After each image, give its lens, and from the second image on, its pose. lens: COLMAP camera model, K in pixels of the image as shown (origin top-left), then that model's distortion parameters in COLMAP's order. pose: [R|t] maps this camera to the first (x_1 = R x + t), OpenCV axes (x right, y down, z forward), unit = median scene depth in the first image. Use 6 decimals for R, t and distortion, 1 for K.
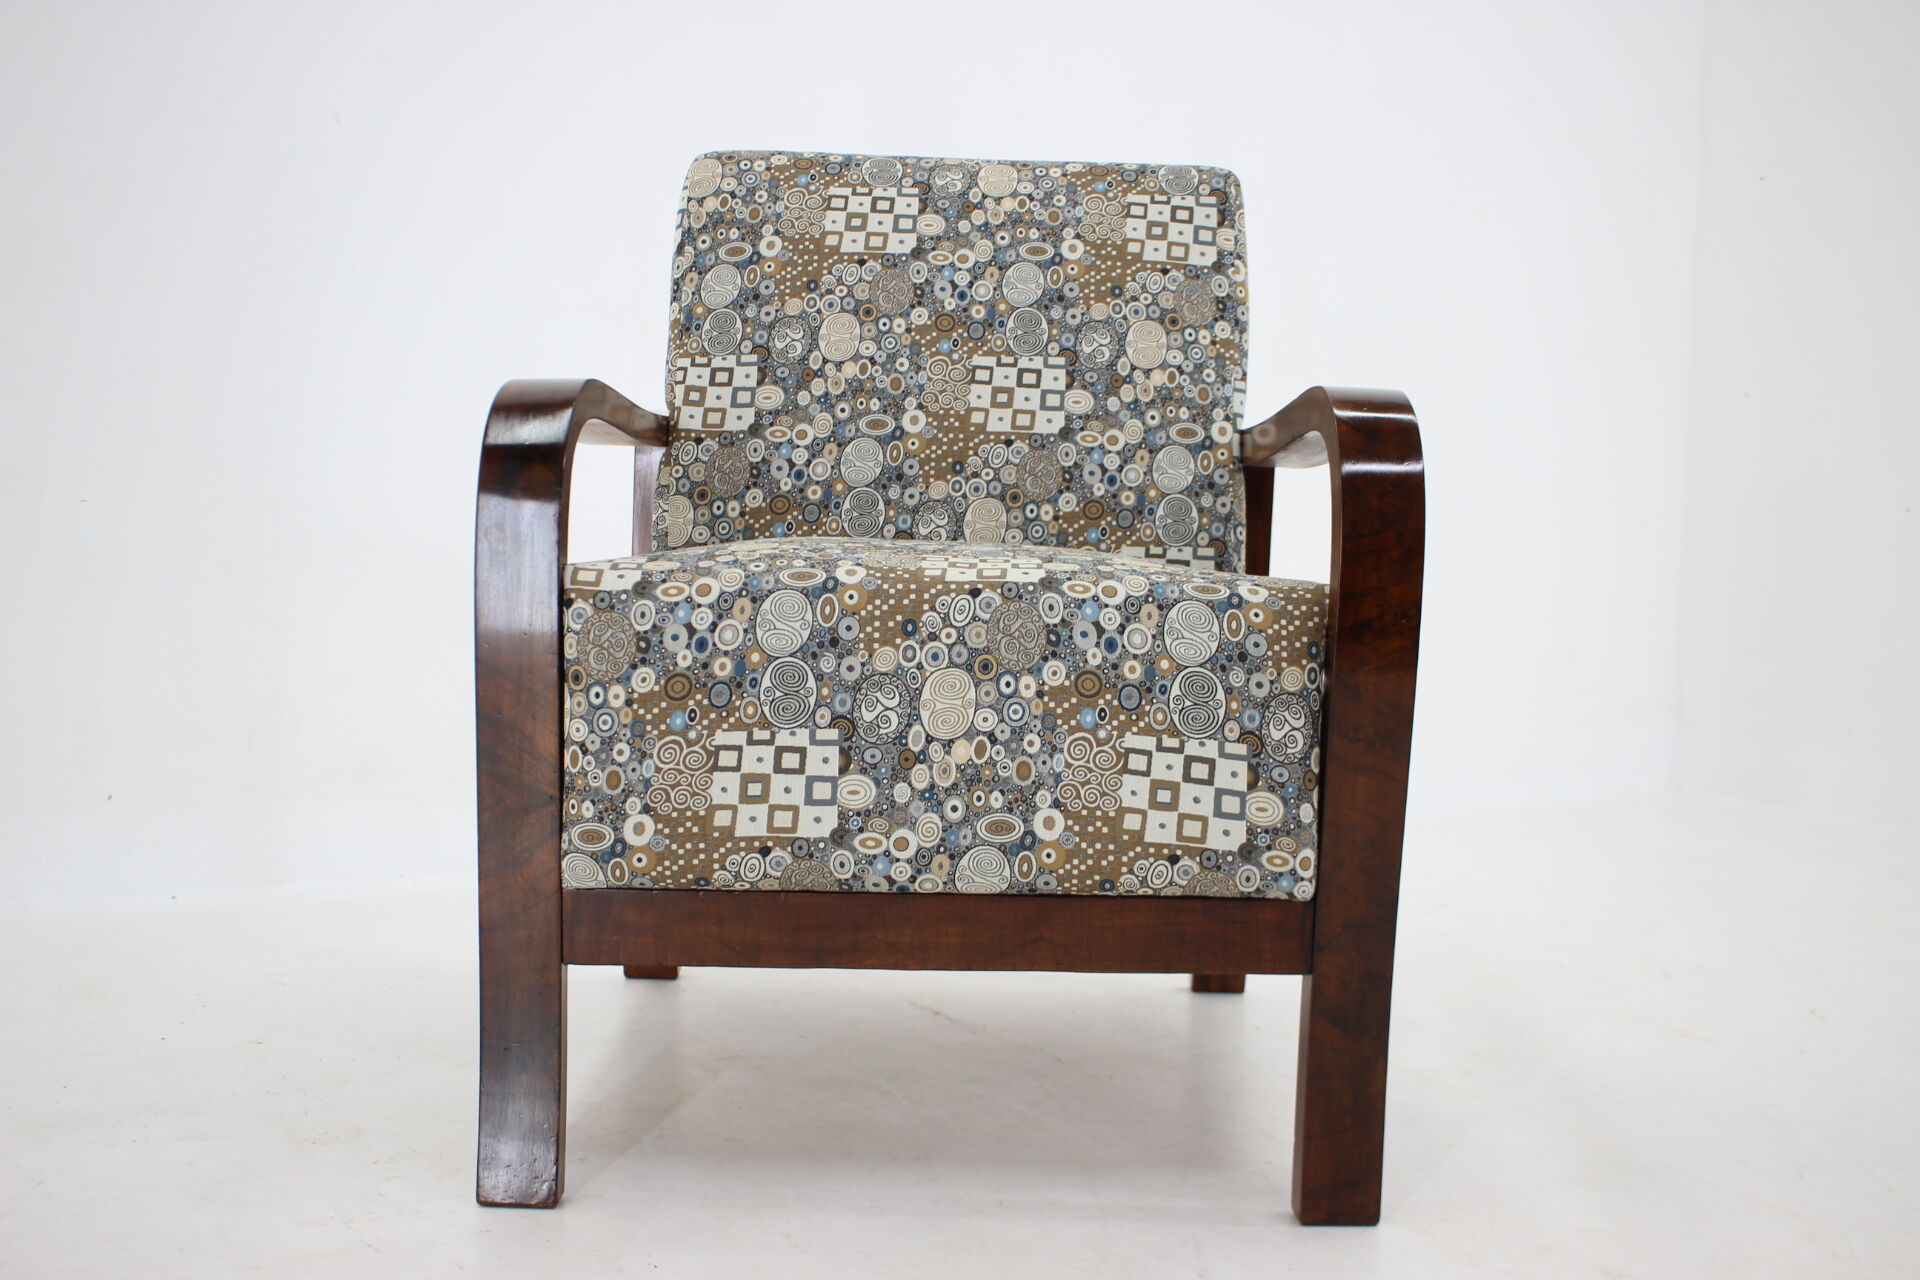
lens RADIAL K [[2155.9, 0, 960.0], [0, 2155.9, 640.0], [0, 0, 1]] dist [-0.094177, 0.007008]
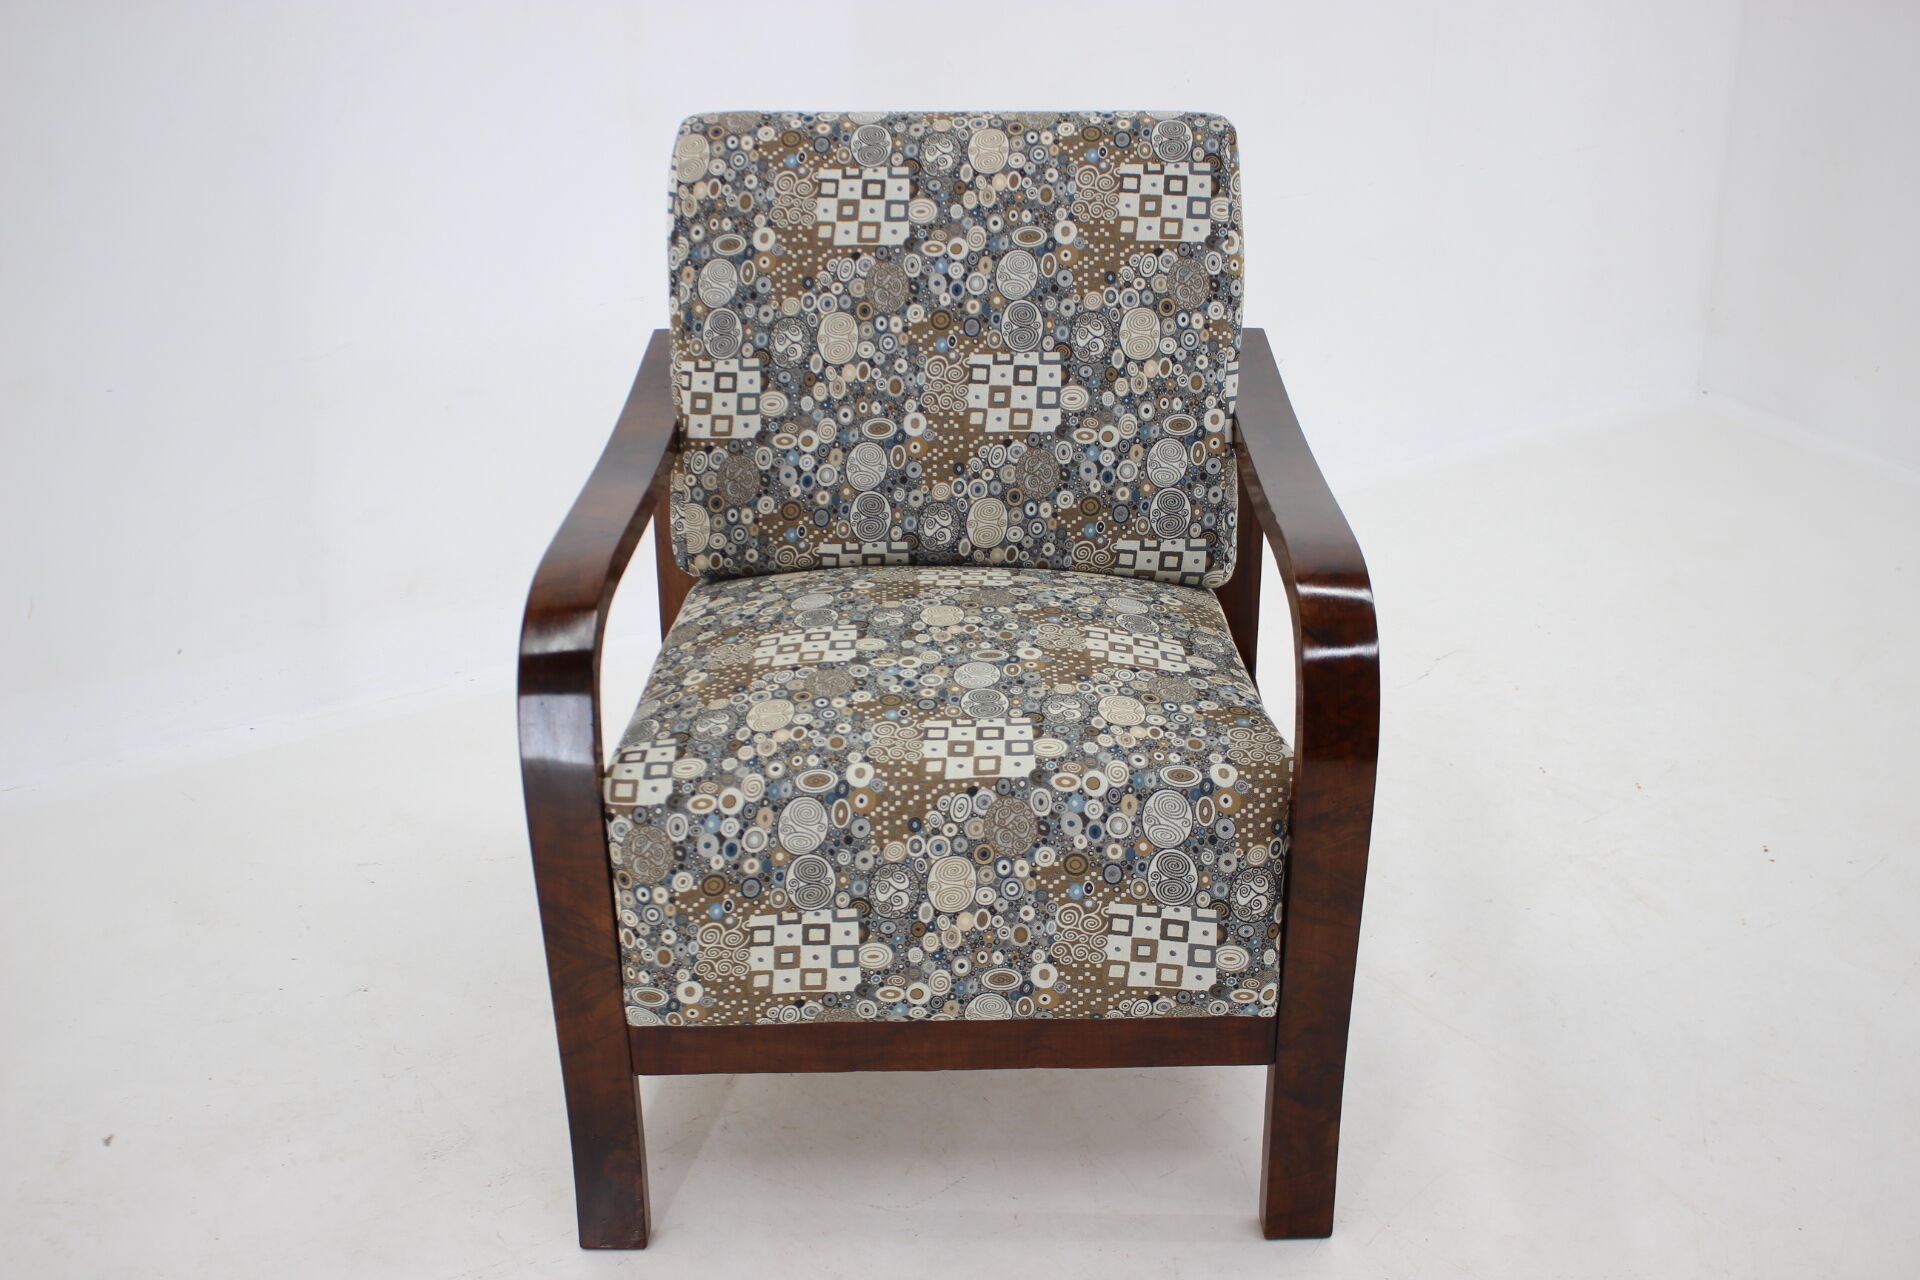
lens RADIAL K [[2260.7, 0, 960.0], [0, 2260.7, 640.0], [0, 0, 1]] dist [-0.080509, -0.002664]
pose [[0.999047, -0.032931, -0.028636, 0.036590], [0.040862, 0.936283, 0.348860, -0.502180], [0.015323, -0.349698, 0.936737, -0.066500]]
